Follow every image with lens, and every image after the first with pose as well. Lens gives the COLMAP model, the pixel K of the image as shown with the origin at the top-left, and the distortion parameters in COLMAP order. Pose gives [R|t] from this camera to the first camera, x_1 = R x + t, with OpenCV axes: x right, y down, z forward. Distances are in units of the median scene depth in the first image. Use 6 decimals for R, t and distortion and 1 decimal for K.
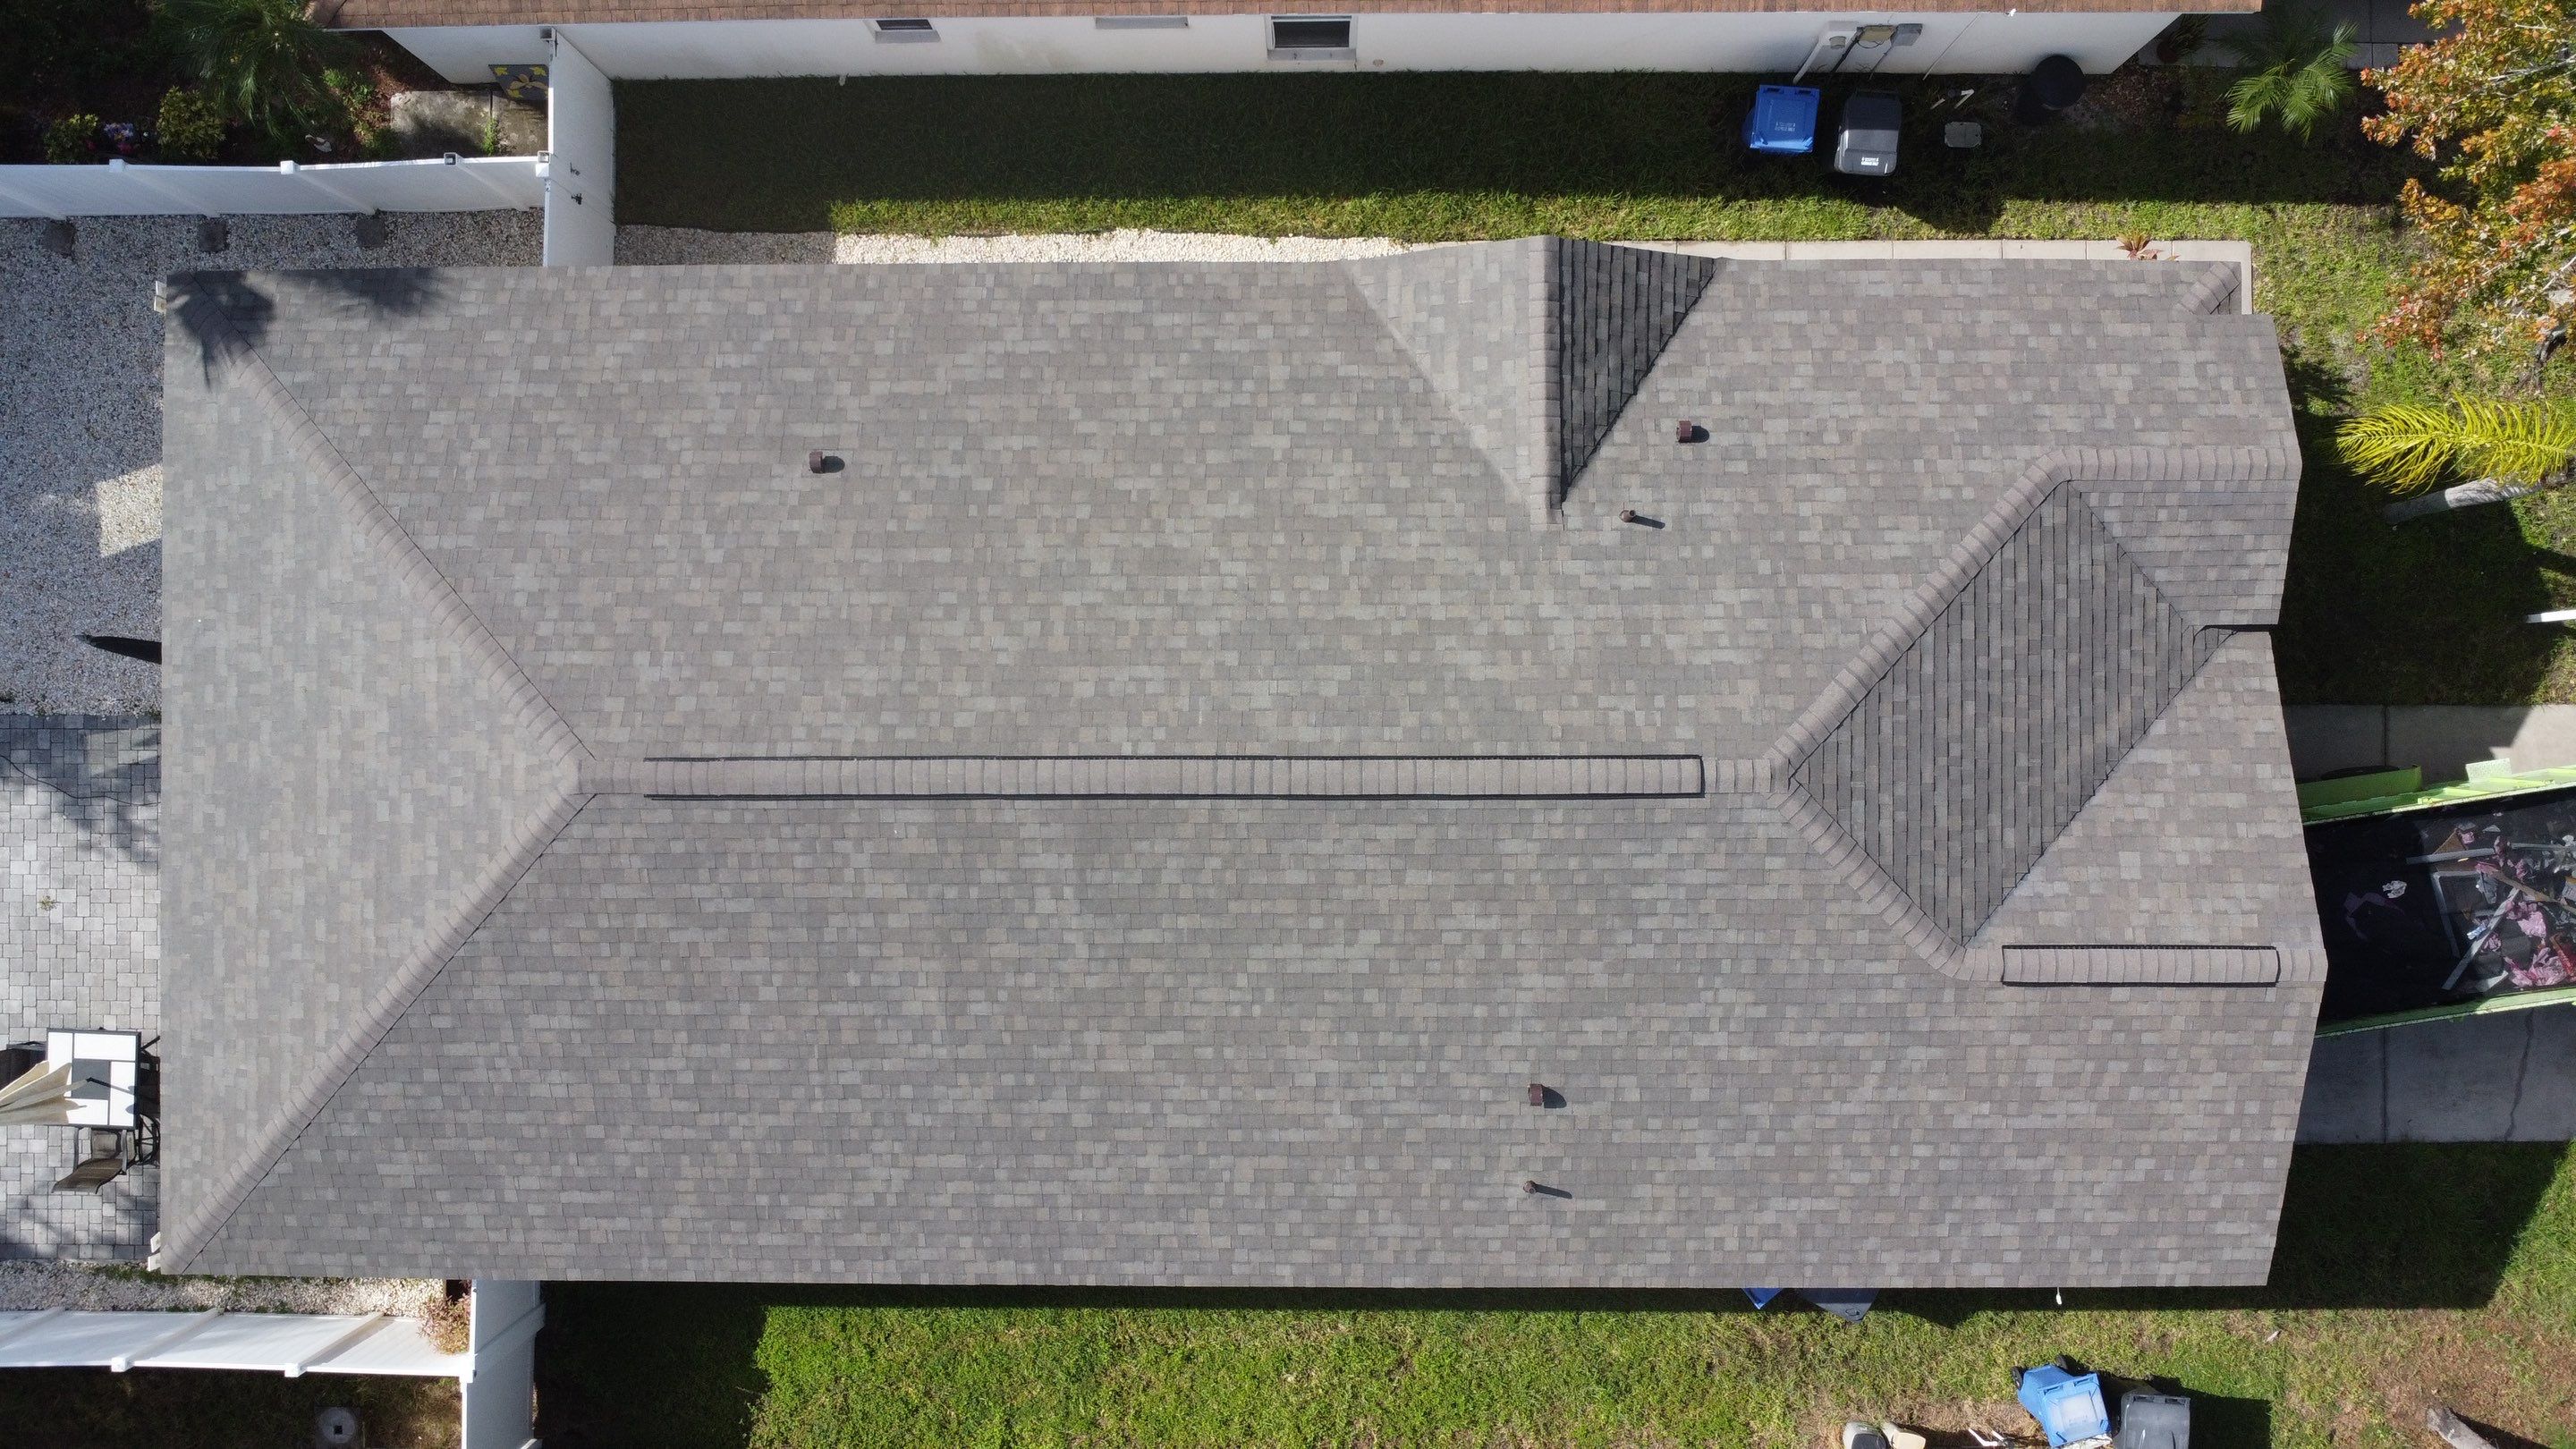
lens RADIAL K [[1863.9, 0, 1282.4], [0, 1863.9, 720.6], [0, 0, 1]] dist [-0.025768, -0.014366]
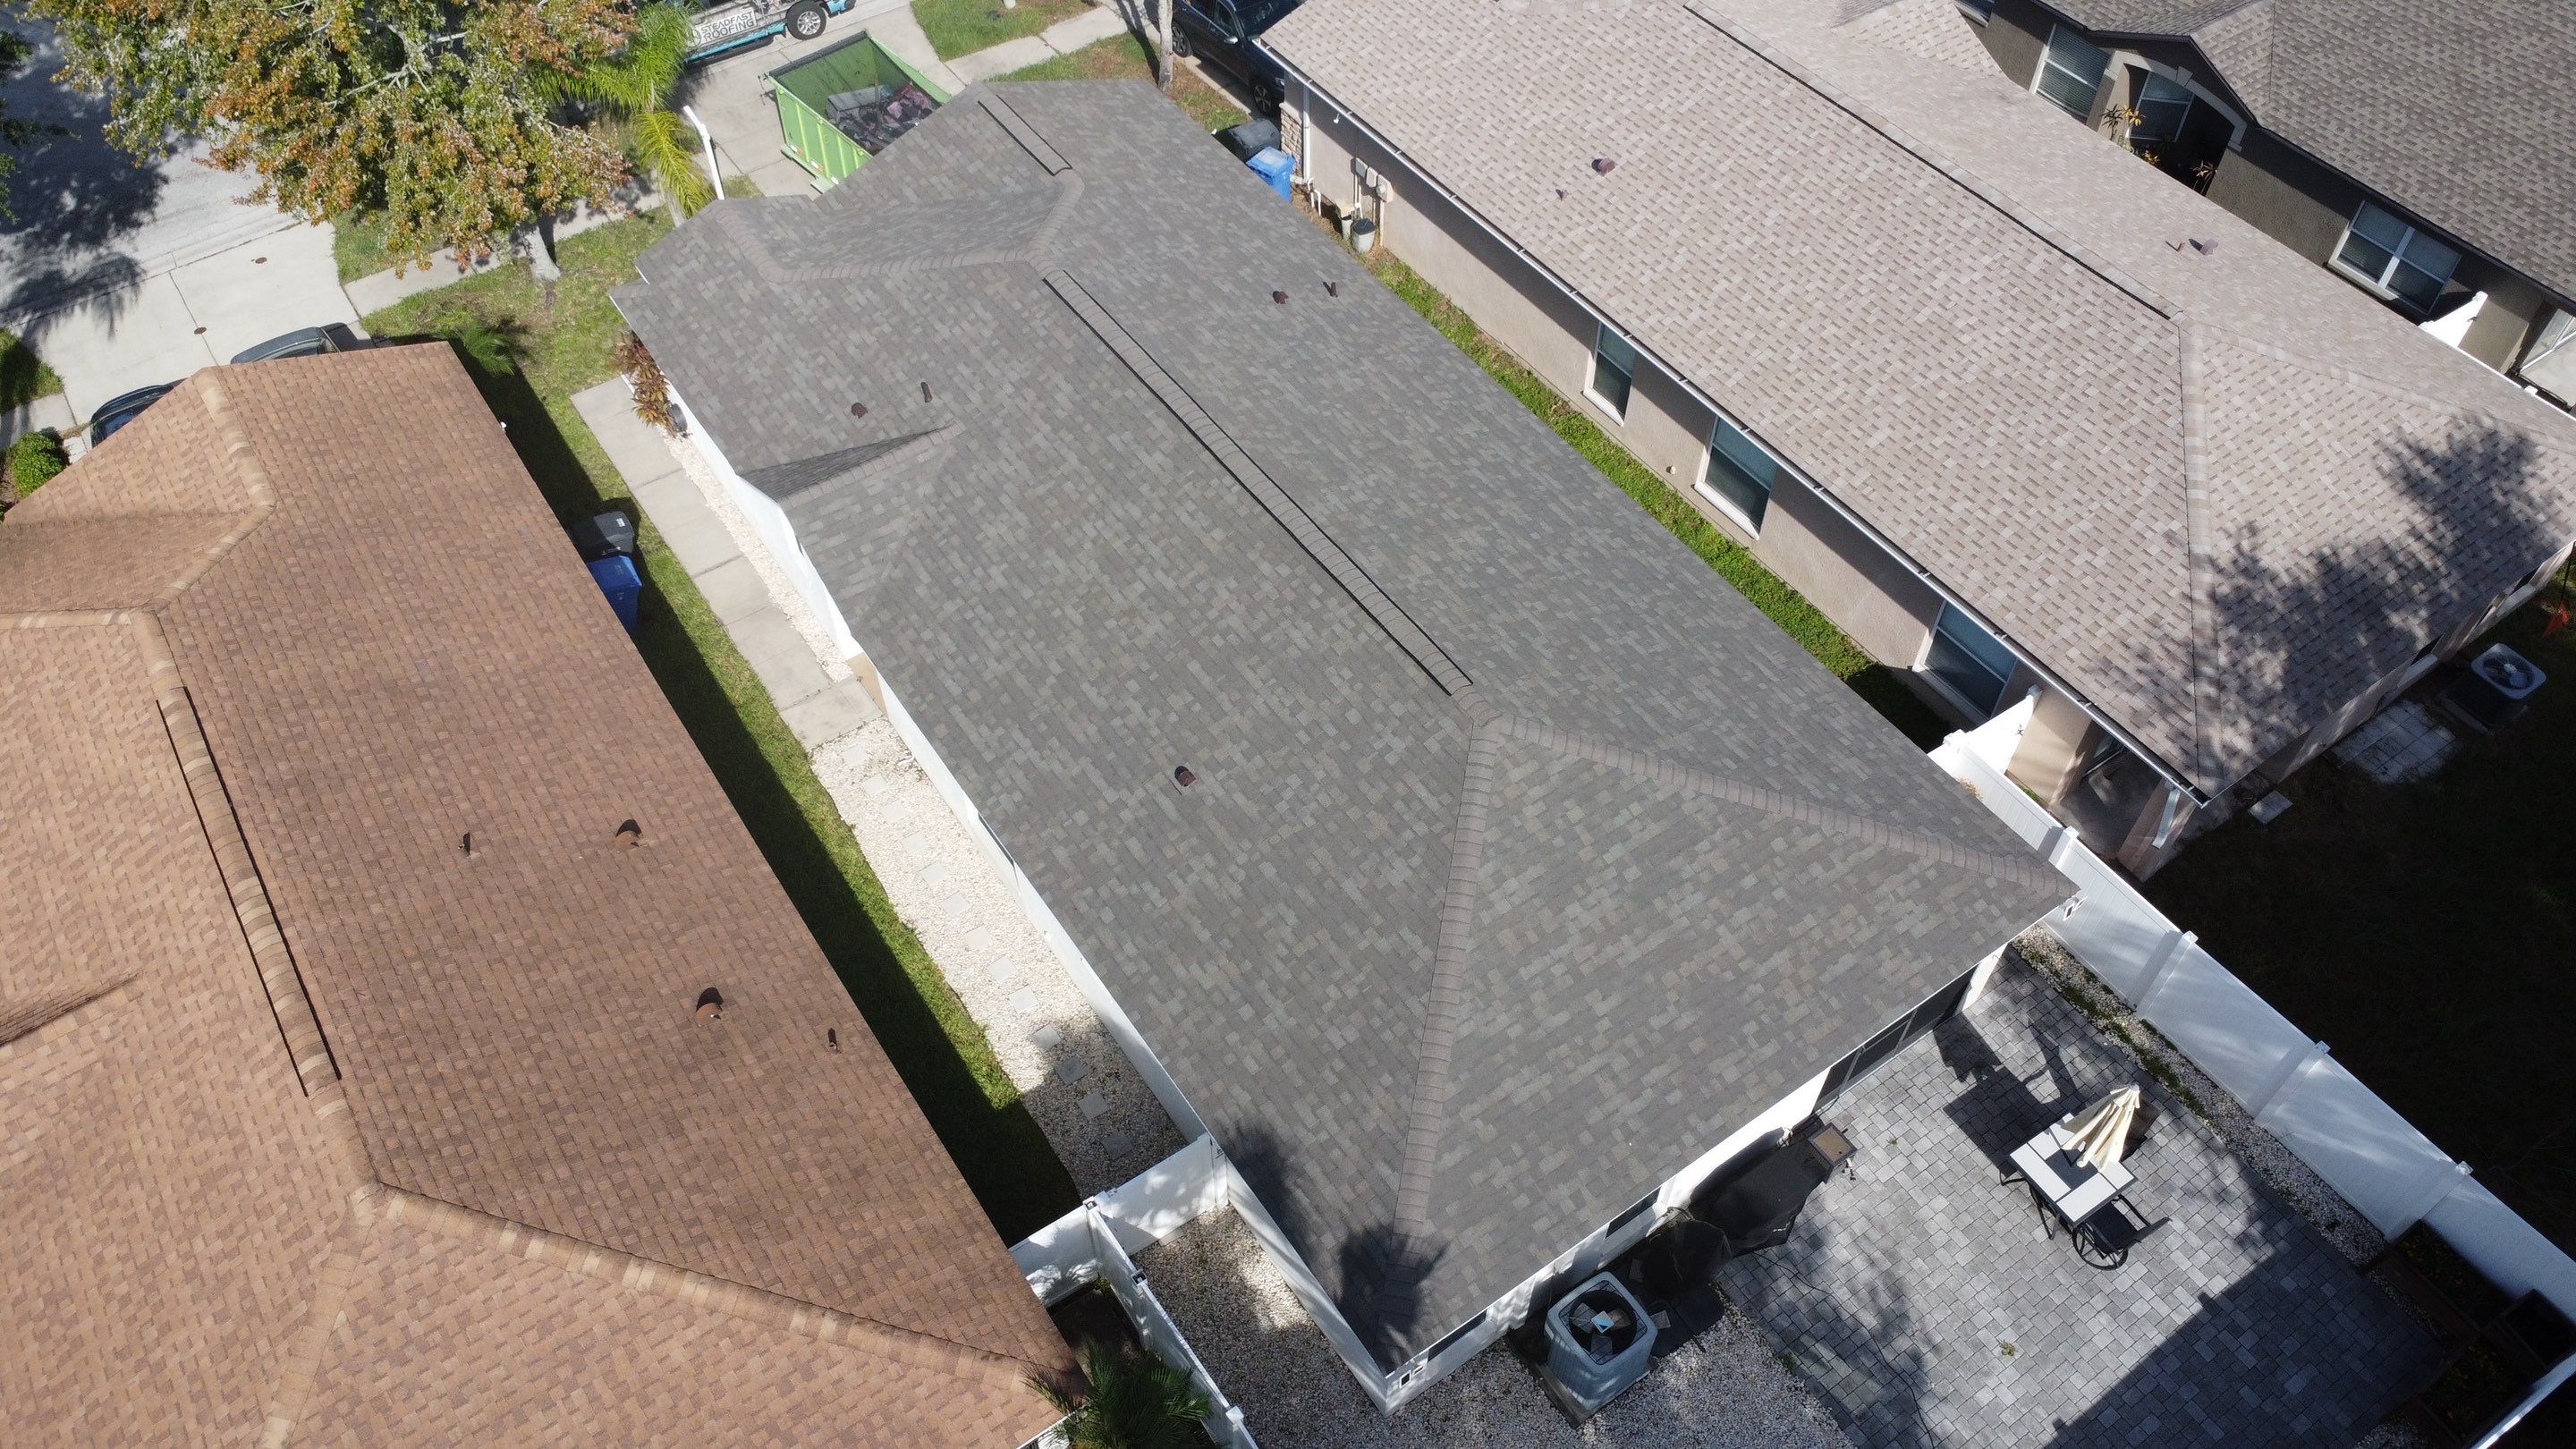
lens RADIAL K [[1863.9, 0, 1276.6], [0, 1863.9, 723.1], [0, 0, 1]] dist [-0.025768, -0.014366]
pose [[-0.560703, -0.625272, 0.542815, -0.927010], [0.827896, -0.434555, 0.354613, -0.509574], [0.014153, 0.648227, 0.761316, 0.028672]]
